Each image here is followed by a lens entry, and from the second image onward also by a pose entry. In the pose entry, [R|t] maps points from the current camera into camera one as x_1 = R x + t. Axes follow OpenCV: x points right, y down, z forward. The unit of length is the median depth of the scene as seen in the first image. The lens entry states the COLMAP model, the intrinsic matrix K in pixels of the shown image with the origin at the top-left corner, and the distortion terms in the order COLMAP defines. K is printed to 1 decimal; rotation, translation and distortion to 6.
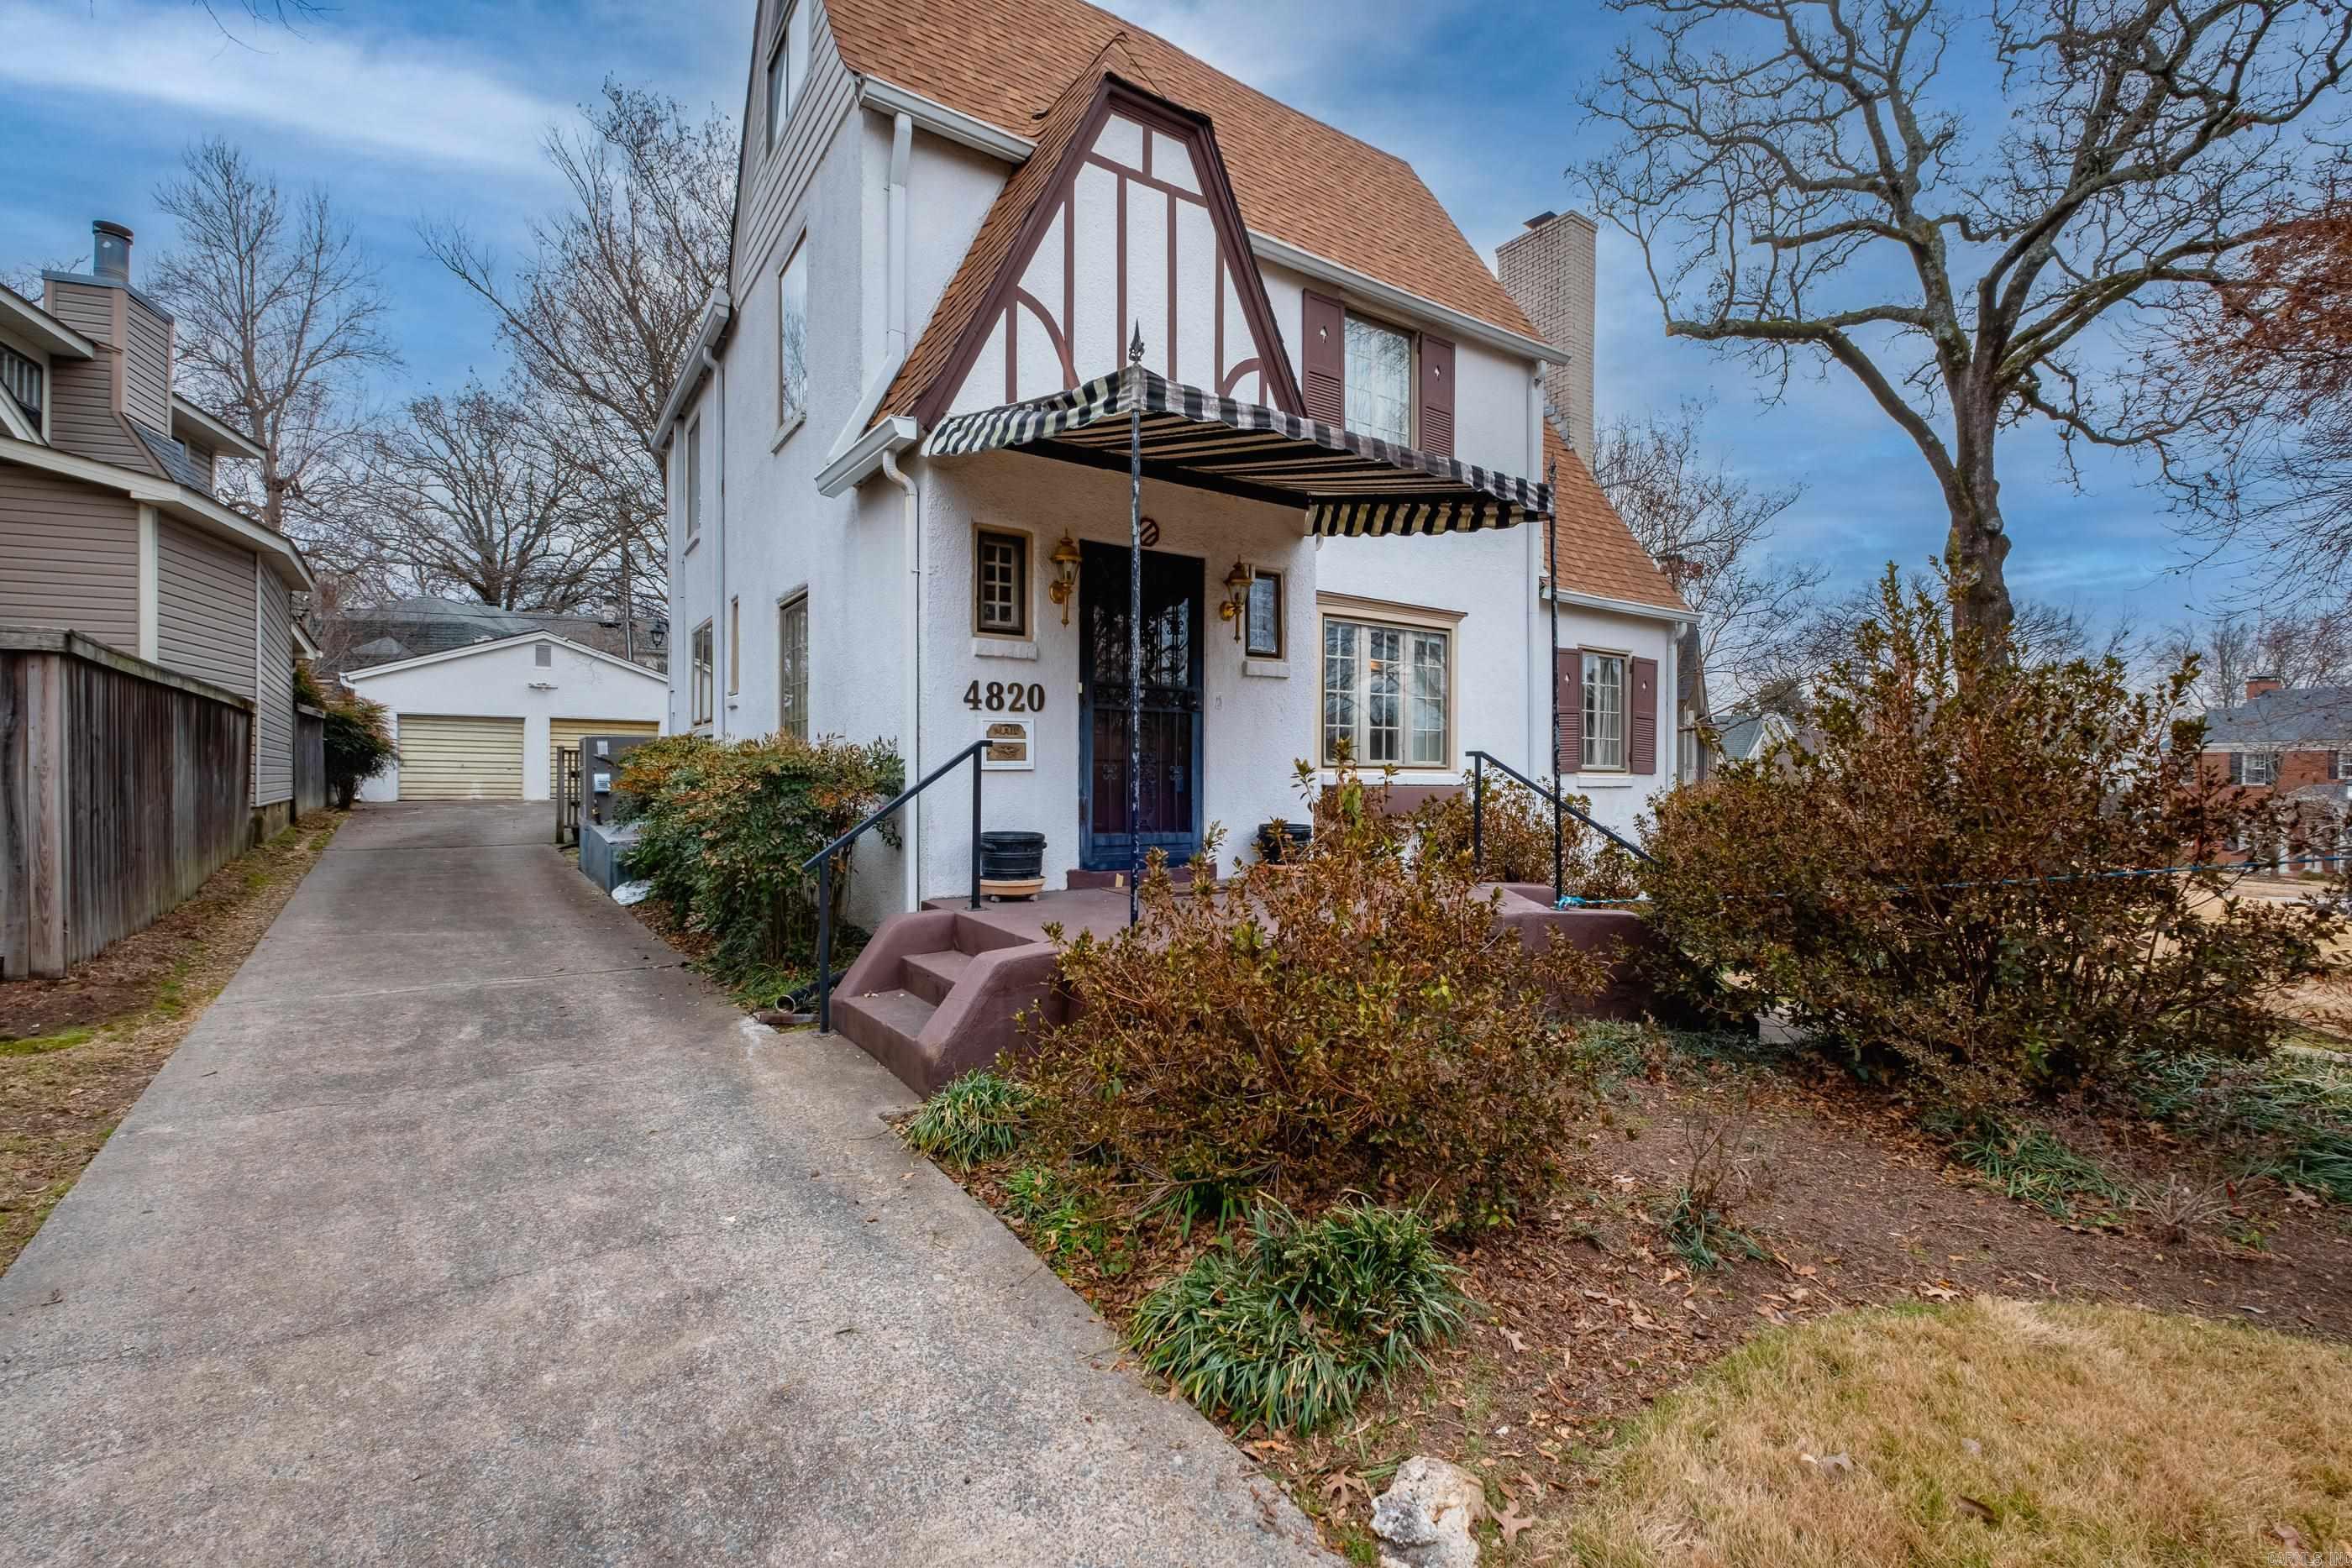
lens RADIAL K [[1026.5, 0, 1181.8], [0, 1026.5, 786.0], [0, 0, 1]] dist [0.008047, -0.004824]
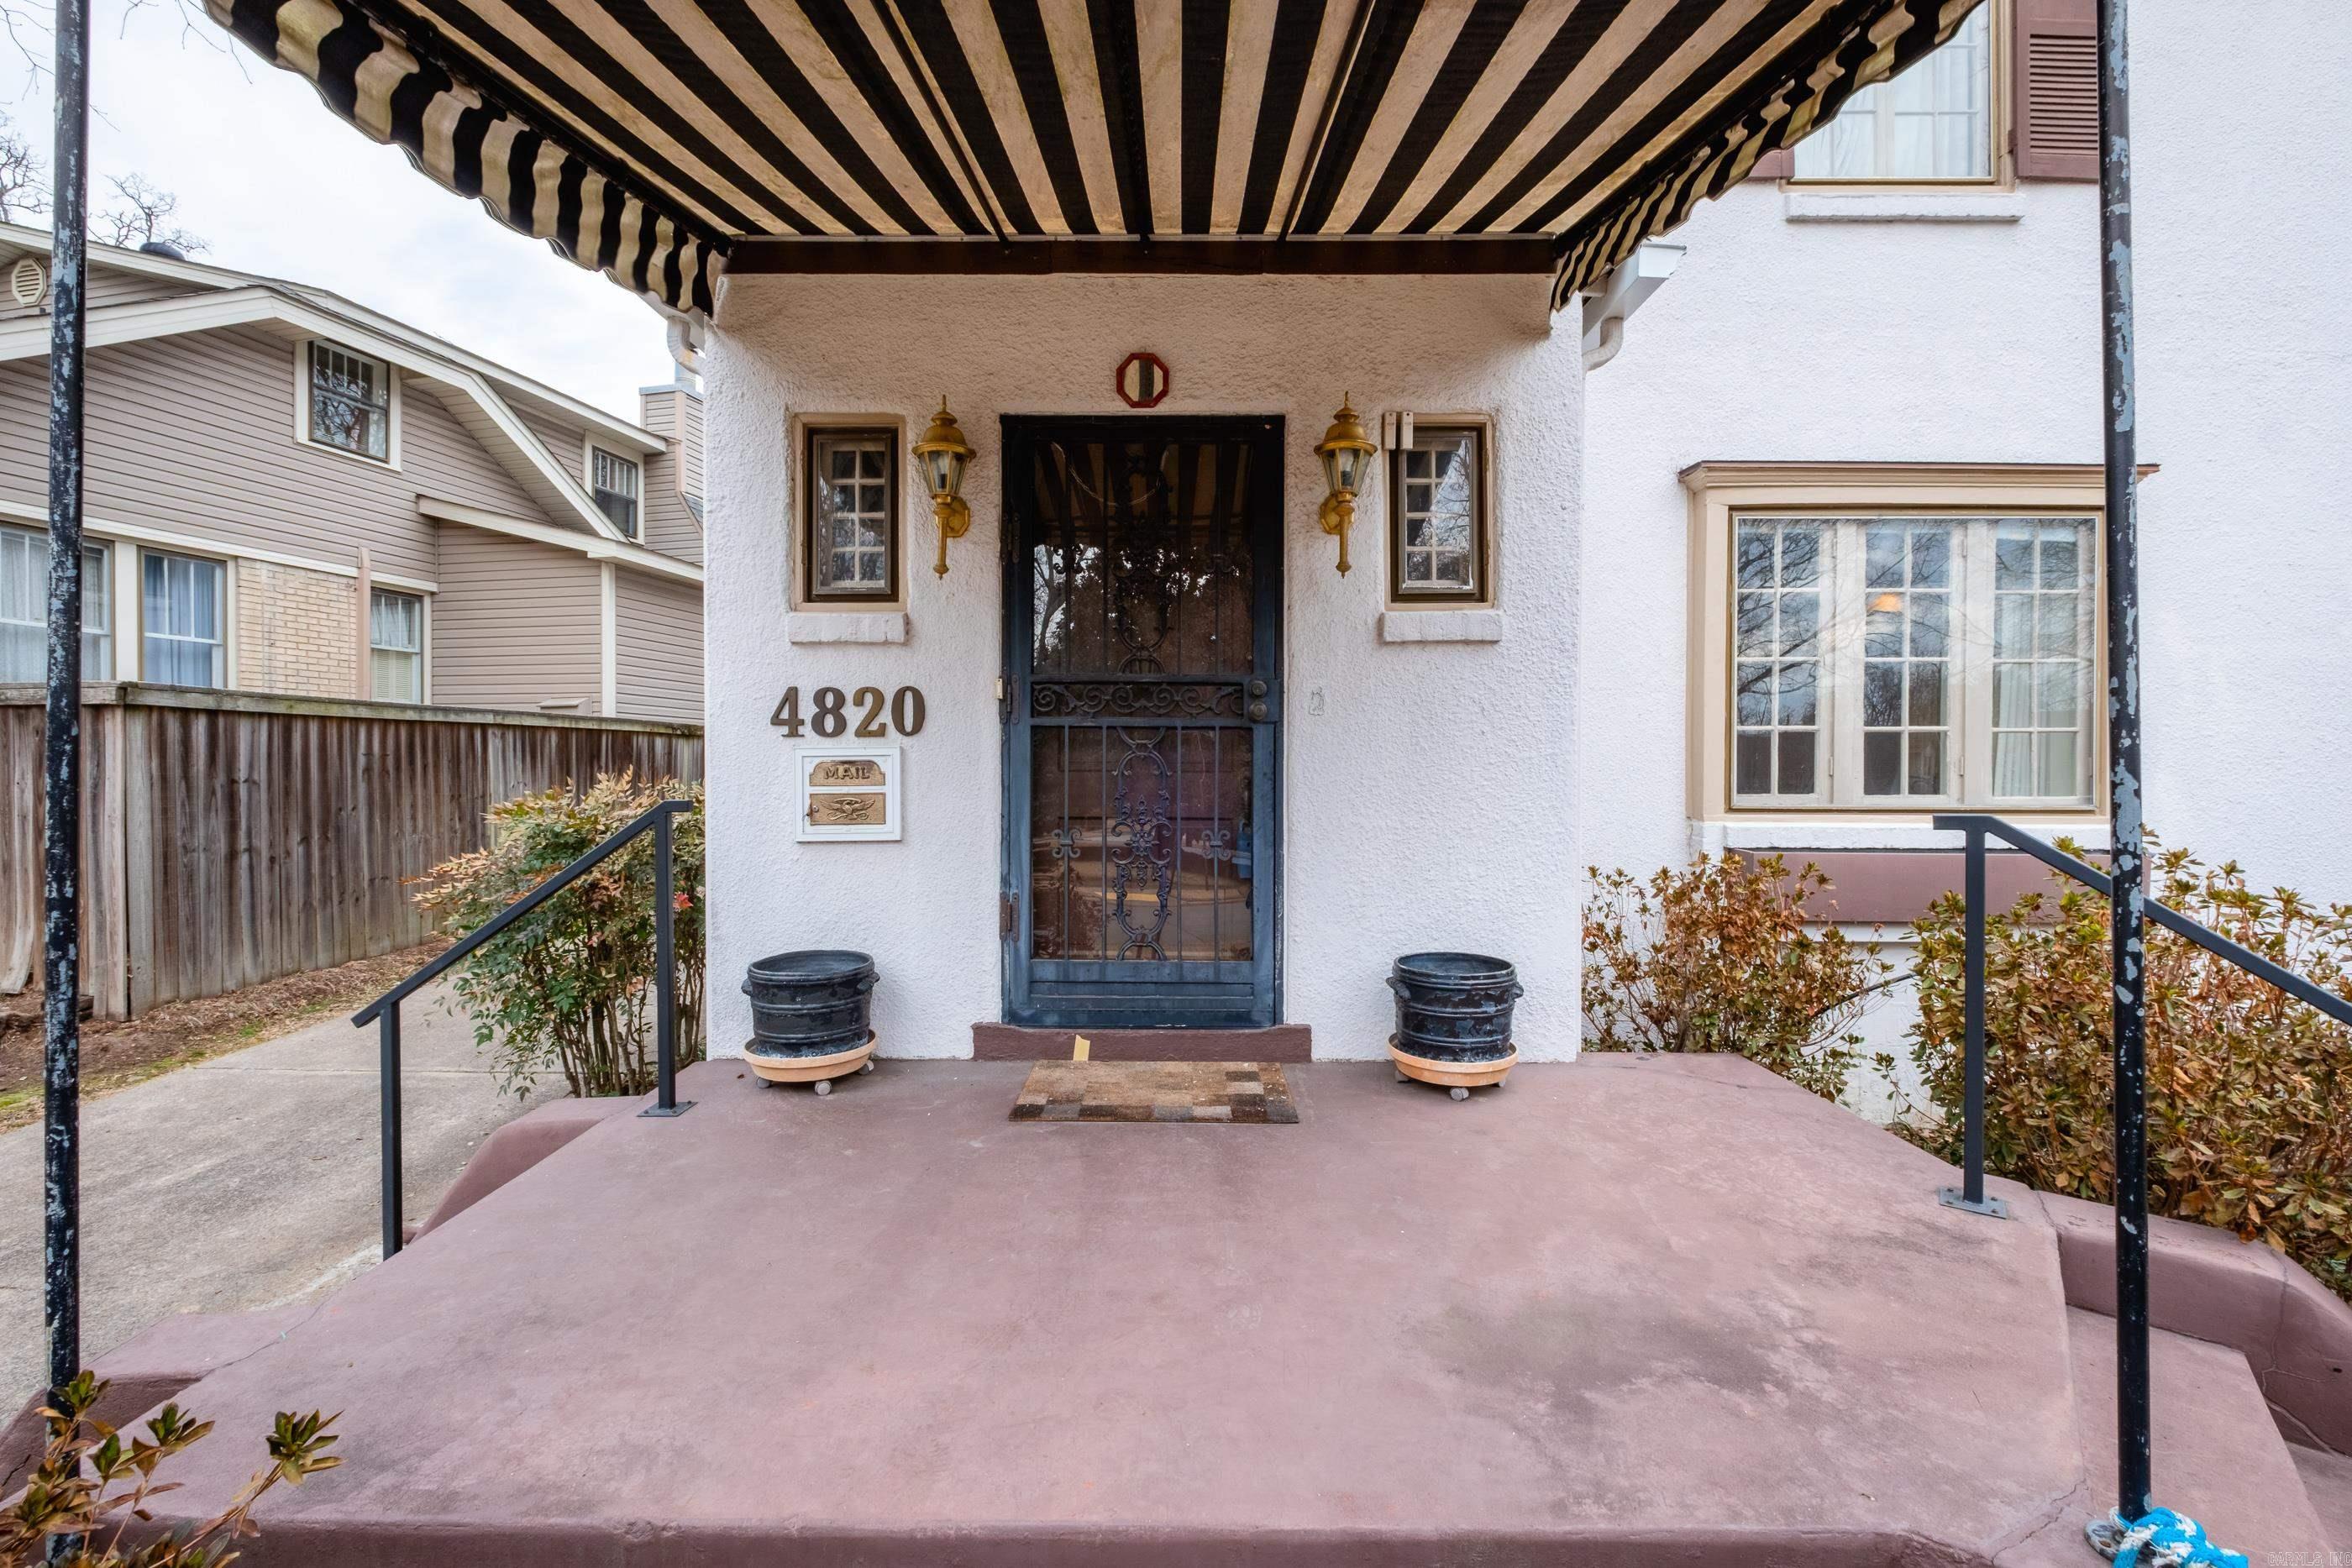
lens RADIAL K [[1026.5, 0, 1170.8], [0, 1026.5, 777.5], [0, 0, 1]] dist [0.008047, -0.004824]
pose [[0.823367, 0.004145, -0.567495, 0.283259], [-0.003091, 0.999991, 0.002819, -0.050541], [0.567501, -0.000567, 0.823372, 0.604794]]
